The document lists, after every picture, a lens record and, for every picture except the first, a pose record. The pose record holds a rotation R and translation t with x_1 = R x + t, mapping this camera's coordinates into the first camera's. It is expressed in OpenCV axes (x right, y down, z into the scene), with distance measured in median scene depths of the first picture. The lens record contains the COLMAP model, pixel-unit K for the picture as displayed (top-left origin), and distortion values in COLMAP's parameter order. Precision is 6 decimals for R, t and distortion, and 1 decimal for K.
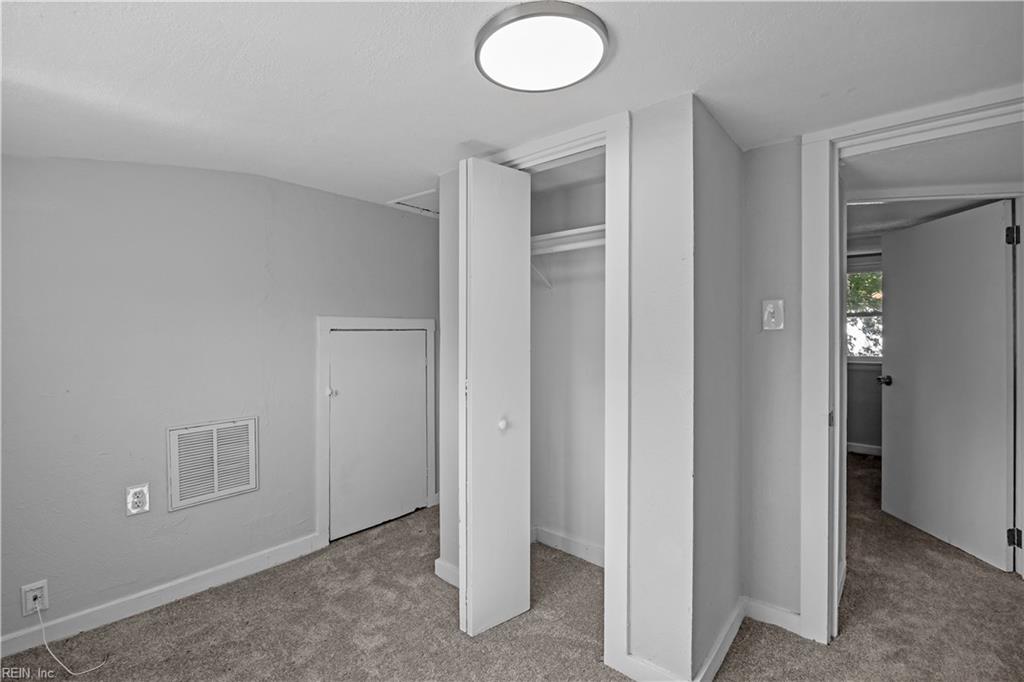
lens RADIAL K [[452.0, 0, 509.8], [0, 452.0, 336.7], [0, 0, 1]] dist [-0.016718, -0.000176]
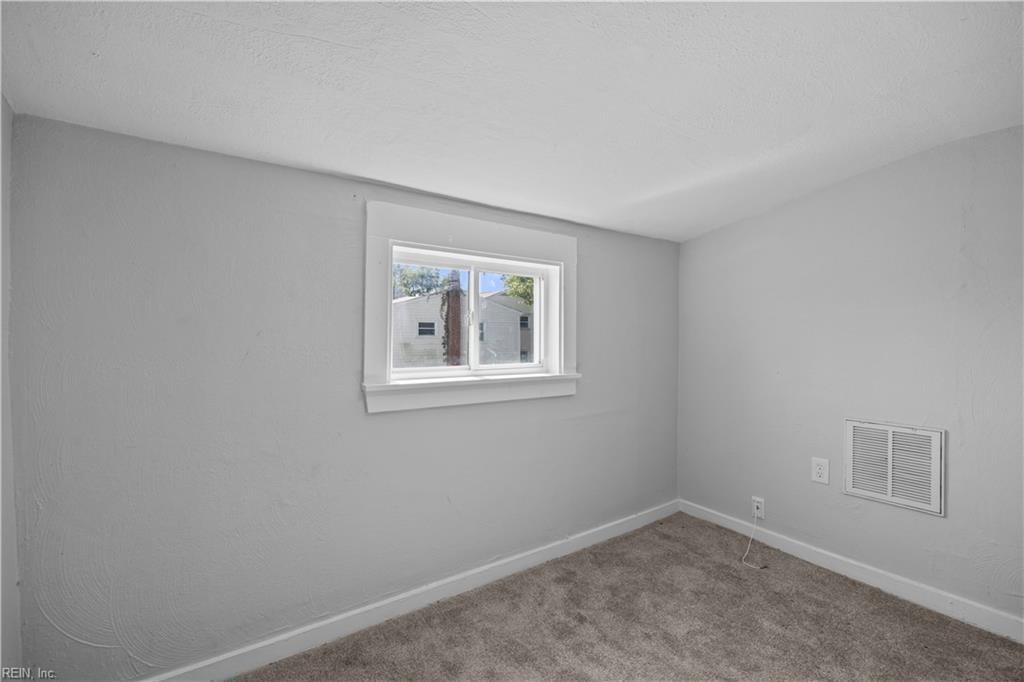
lens RADIAL K [[452.0, 0, 511.1], [0, 452.0, 337.0], [0, 0, 1]] dist [-0.016718, -0.000176]
pose [[-0.269354, 0.006644, -0.963018, 0.494199], [-0.009409, 0.999910, 0.009531, 0.002142], [0.962995, 0.011628, -0.269267, 0.470159]]
